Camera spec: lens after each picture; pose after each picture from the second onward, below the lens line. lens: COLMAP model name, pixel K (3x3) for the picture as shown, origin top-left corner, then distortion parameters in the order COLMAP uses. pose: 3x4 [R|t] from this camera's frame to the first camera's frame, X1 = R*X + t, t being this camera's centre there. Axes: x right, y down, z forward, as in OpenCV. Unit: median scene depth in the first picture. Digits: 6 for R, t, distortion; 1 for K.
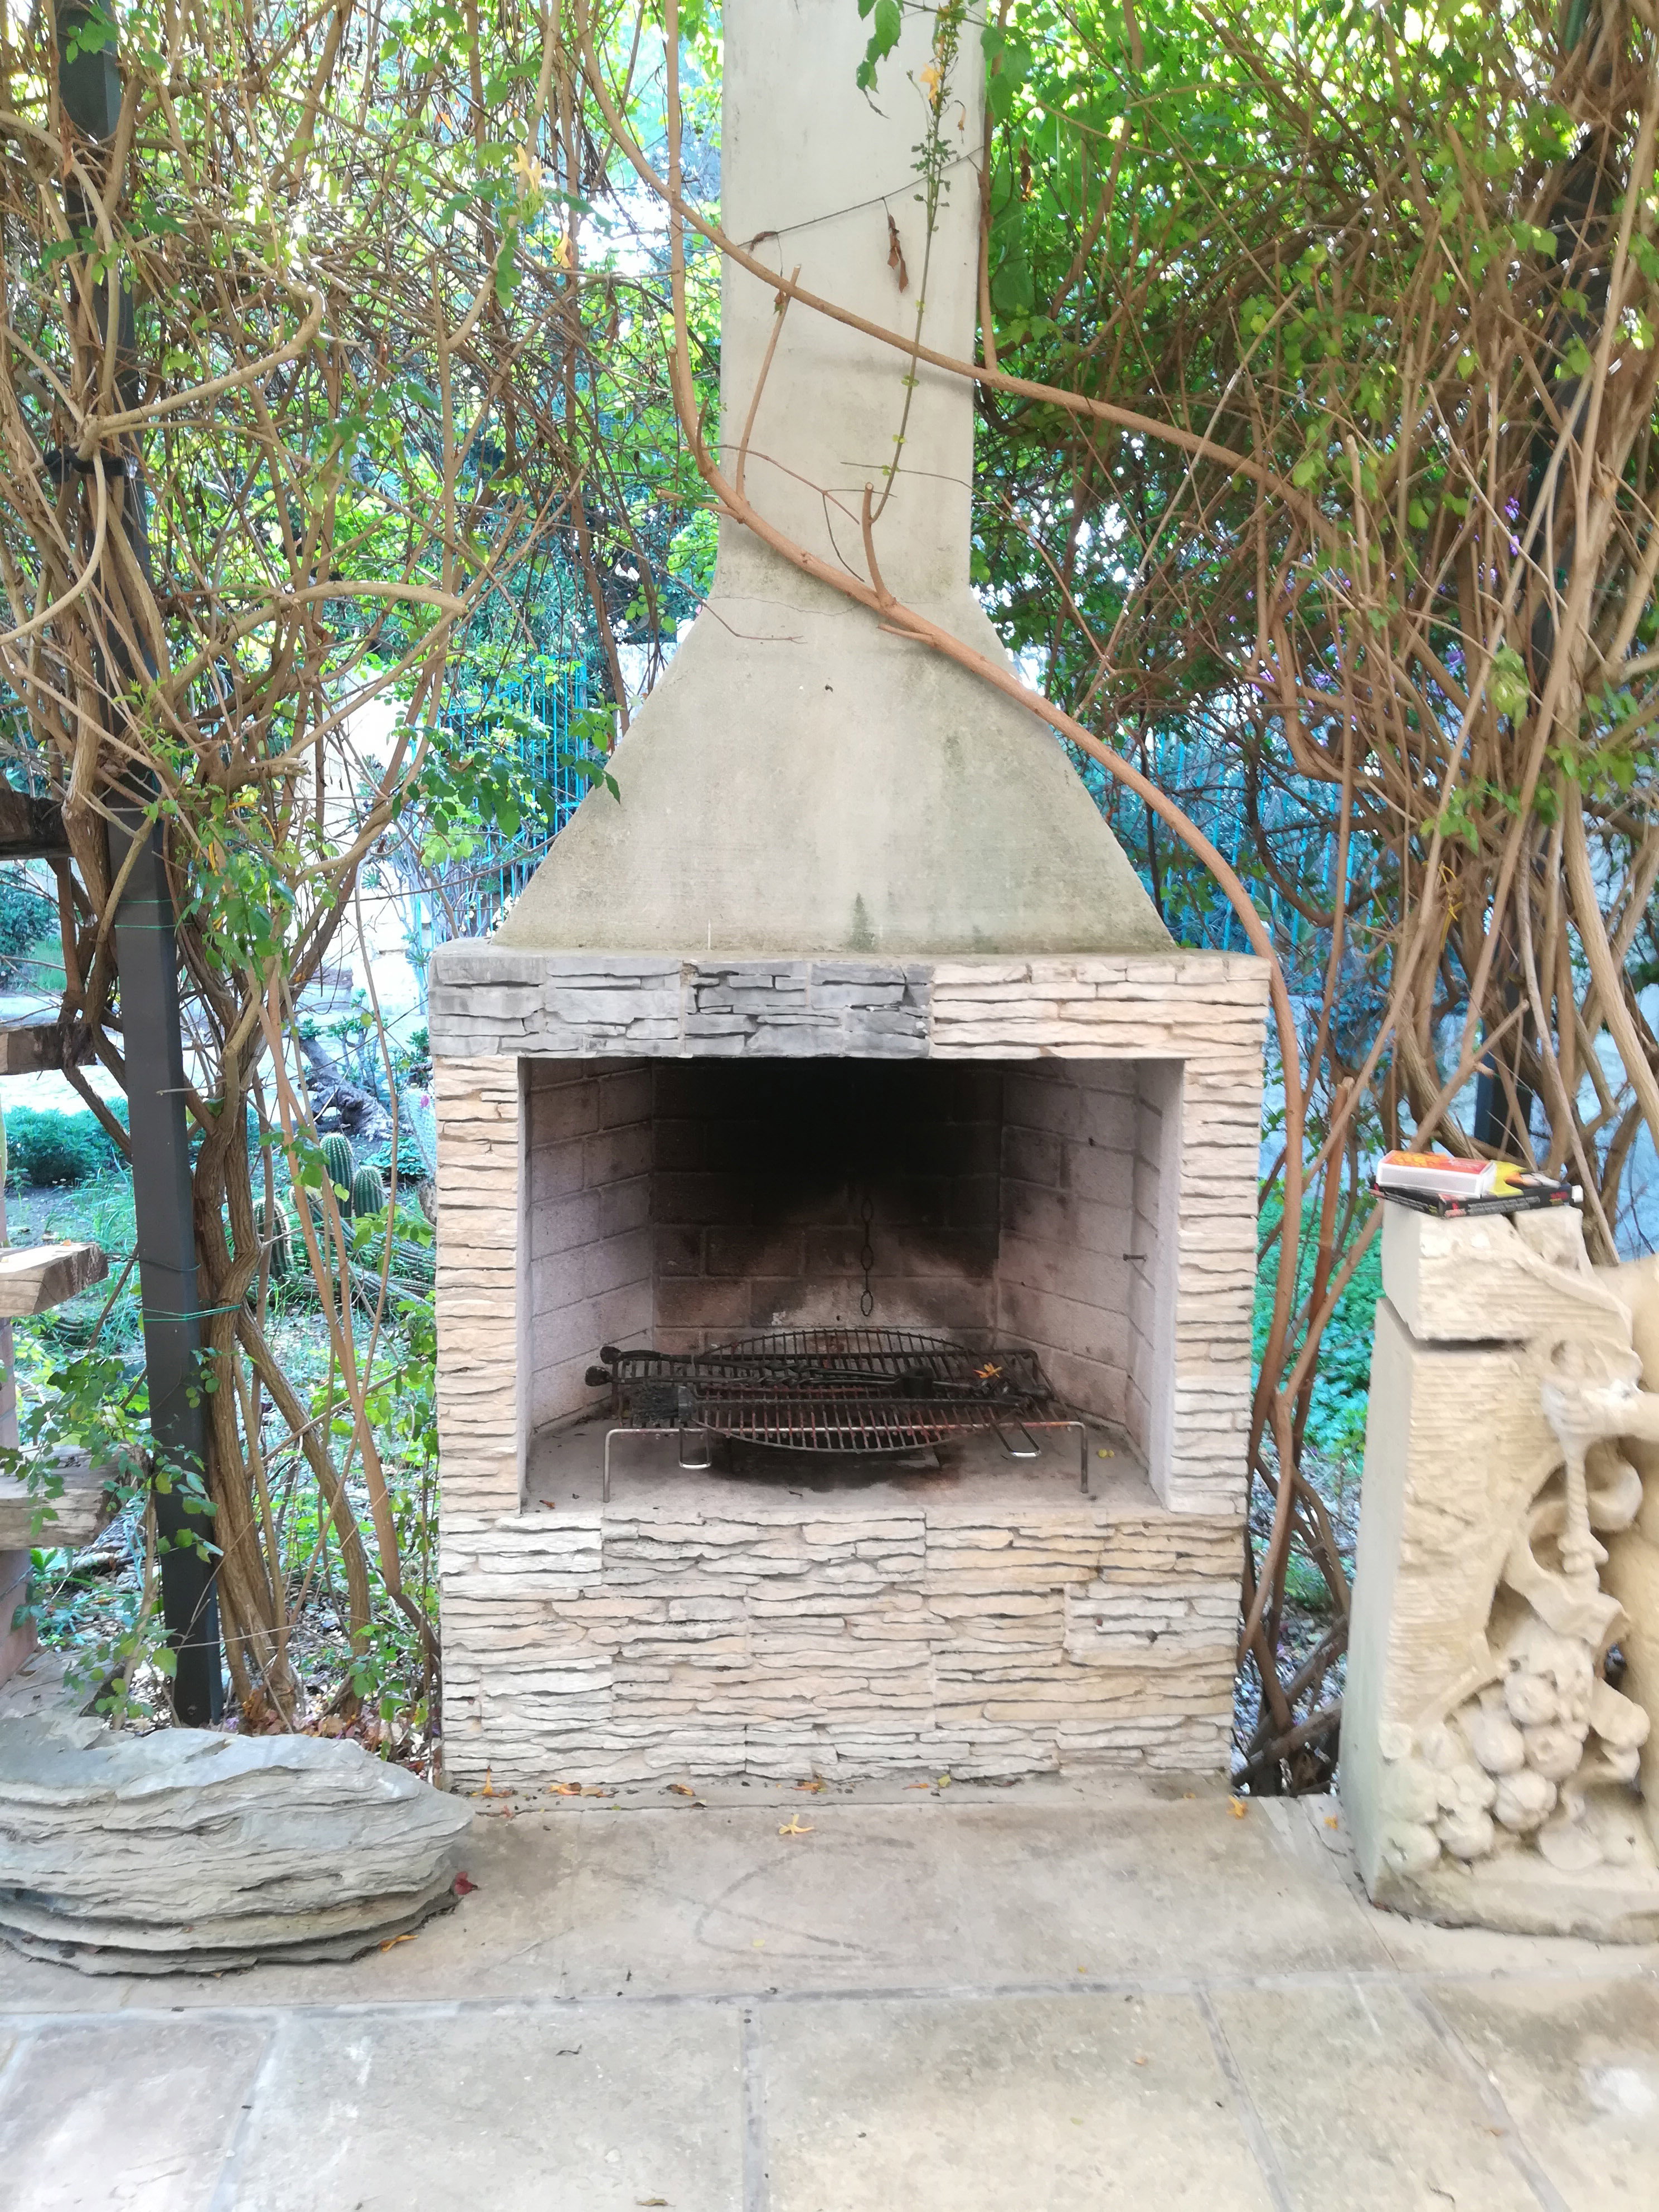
lens RADIAL K [[1739.7, 0, 830.4], [0, 1739.7, 1096.9], [0, 0, 1]] dist [0.066522, -0.108047]
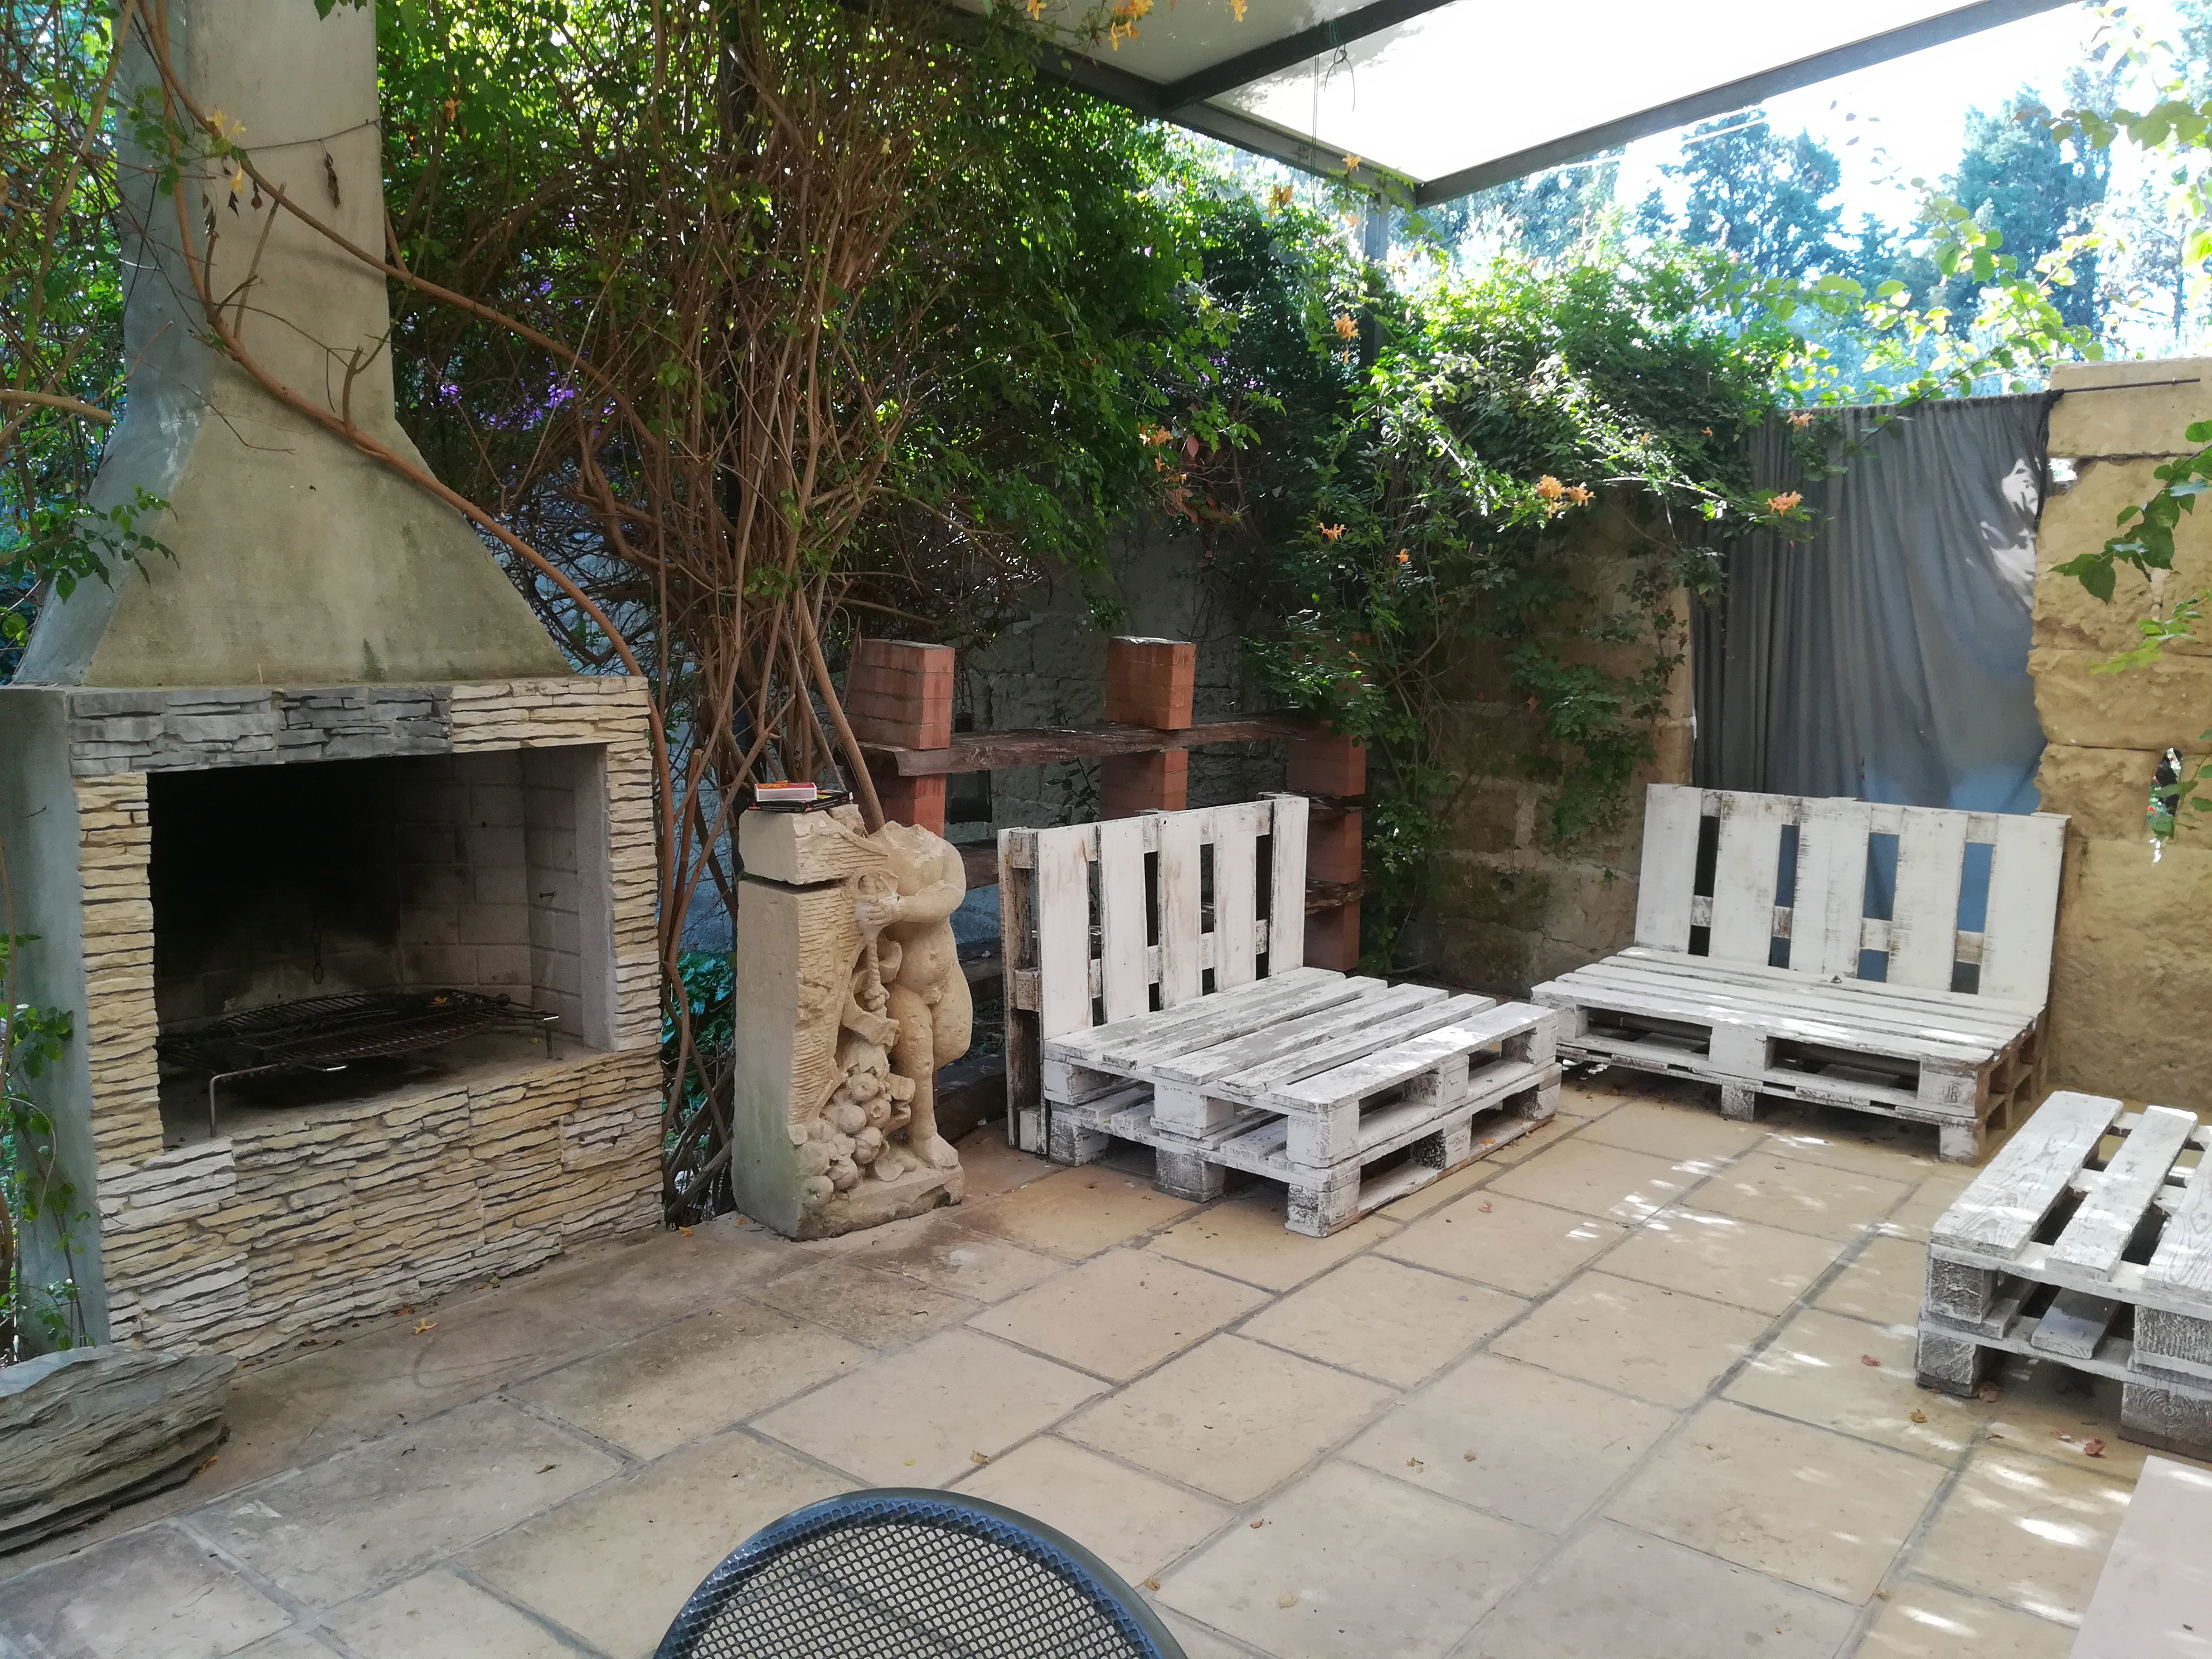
lens RADIAL K [[1739.7, 0, 1097.3], [0, 1739.7, 835.4], [0, 0, 1]] dist [0.066522, -0.108047]
pose [[0.662009, -0.102051, 0.742516, -0.636545], [0.132227, 0.991050, 0.018319, 0.084125], [-0.737740, 0.086054, 0.669578, -0.317752]]
